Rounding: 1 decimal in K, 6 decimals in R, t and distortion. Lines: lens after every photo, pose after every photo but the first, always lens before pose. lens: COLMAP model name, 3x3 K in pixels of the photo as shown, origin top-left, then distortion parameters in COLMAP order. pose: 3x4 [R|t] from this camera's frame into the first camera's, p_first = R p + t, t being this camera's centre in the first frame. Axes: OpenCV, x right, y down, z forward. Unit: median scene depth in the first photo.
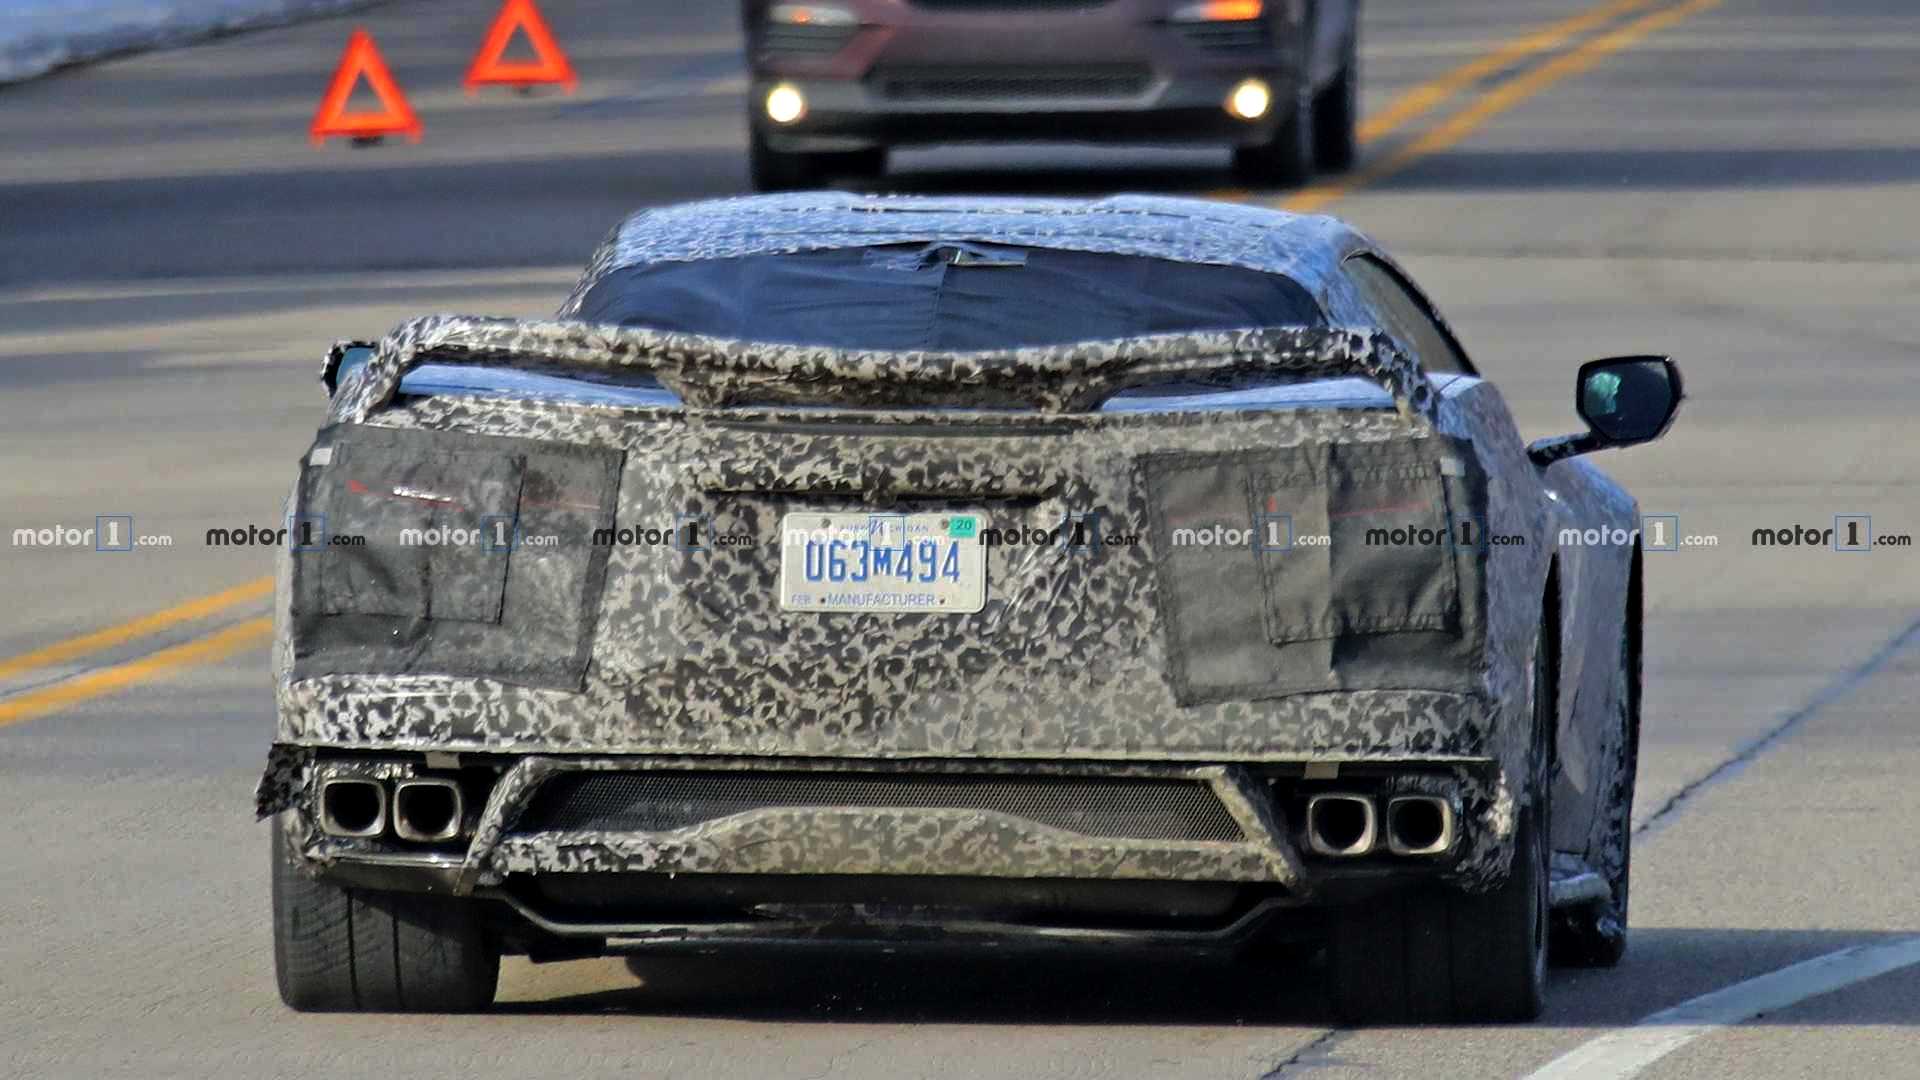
lens RADIAL K [[10406.8, 0, 959.4], [0, 10406.8, -70.3], [0, 0, 1]] dist [0.385913, -0.940696]
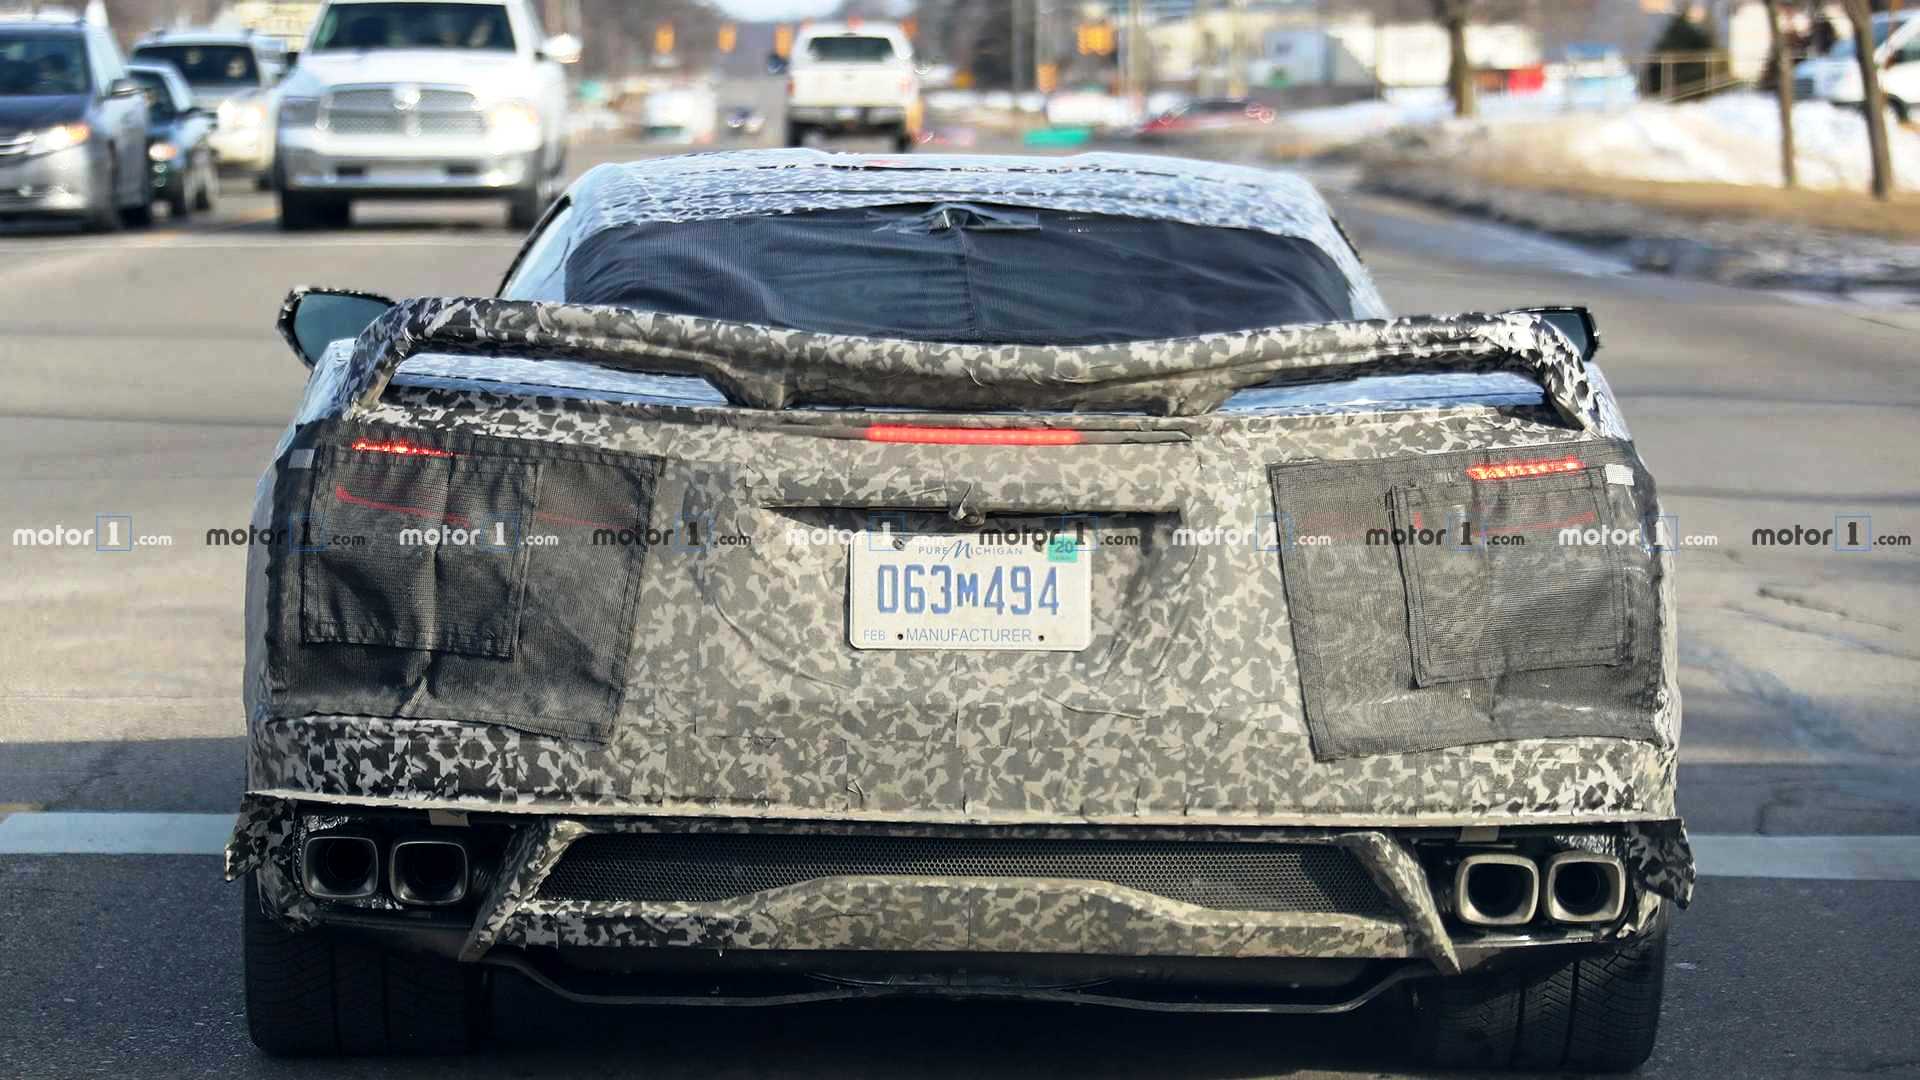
lens RADIAL K [[5139.9, 0, 752.9], [0, 5139.9, 347.9], [0, 0, 1]] dist [0.344993, -0.053141]
pose [[0.998174, 0.001081, 0.060399, -0.050442], [-0.005332, 0.997514, 0.070272, 0.011467], [-0.060173, -0.070466, 0.995698, 0.584166]]
